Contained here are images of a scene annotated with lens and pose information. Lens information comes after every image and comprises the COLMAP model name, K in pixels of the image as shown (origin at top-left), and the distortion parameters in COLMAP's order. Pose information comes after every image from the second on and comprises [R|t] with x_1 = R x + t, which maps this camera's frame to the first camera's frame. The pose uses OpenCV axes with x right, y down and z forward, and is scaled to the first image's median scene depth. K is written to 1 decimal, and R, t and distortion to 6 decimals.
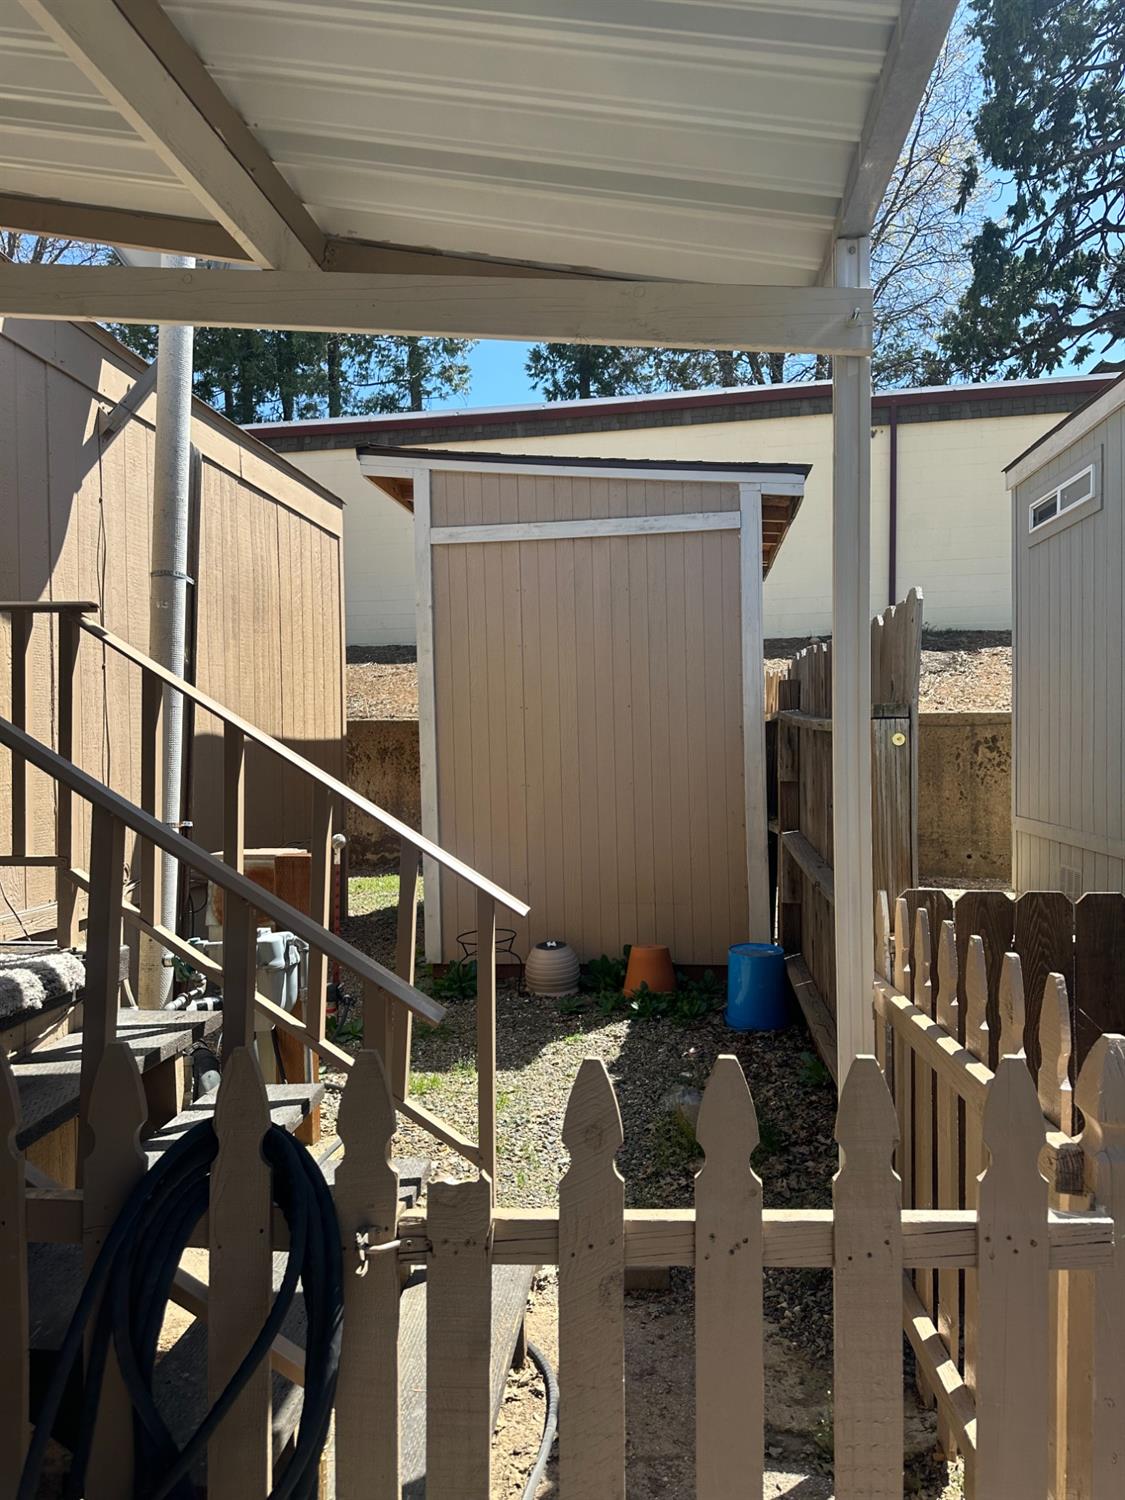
lens RADIAL K [[1058.4, 0, 564.4], [0, 1058.4, 748.7], [0, 0, 1]] dist [0.021653, -0.040557]
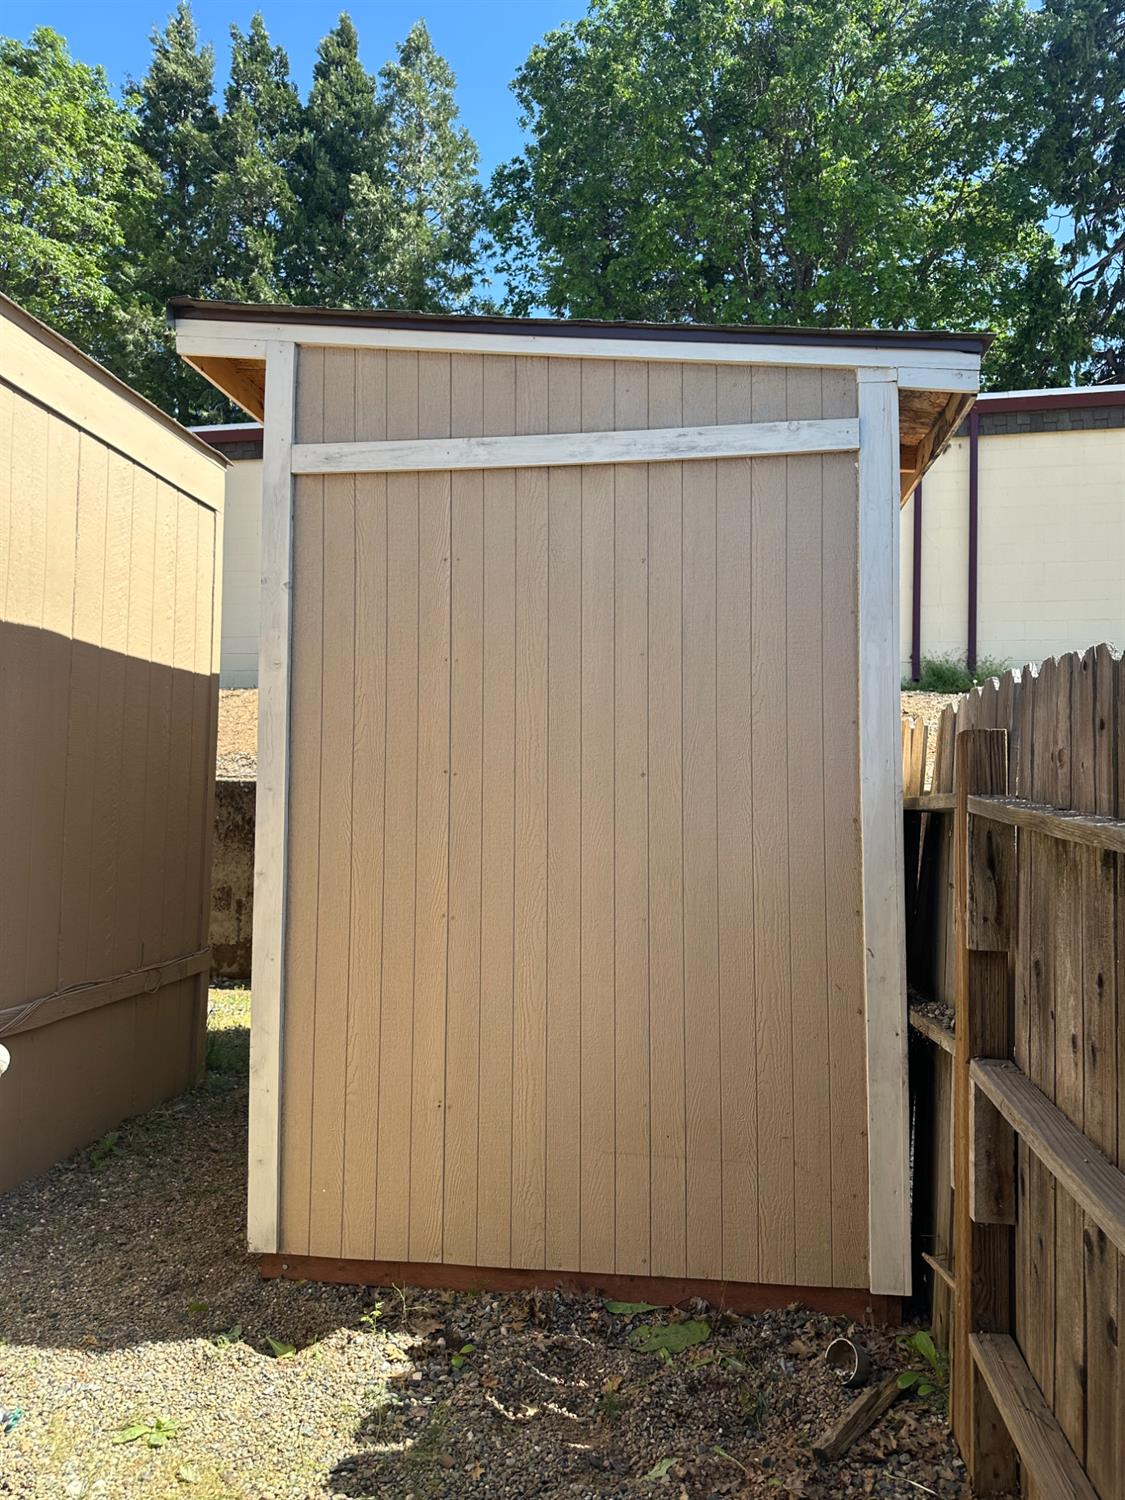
lens RADIAL K [[1058.4, 0, 555.6], [0, 1058.4, 750.2], [0, 0, 1]] dist [0.021653, -0.040557]
pose [[0.999443, 0.026943, -0.019681, 0.026695], [-0.028034, 0.997954, -0.057458, -0.020478], [0.018092, 0.057978, 0.998154, 0.456122]]
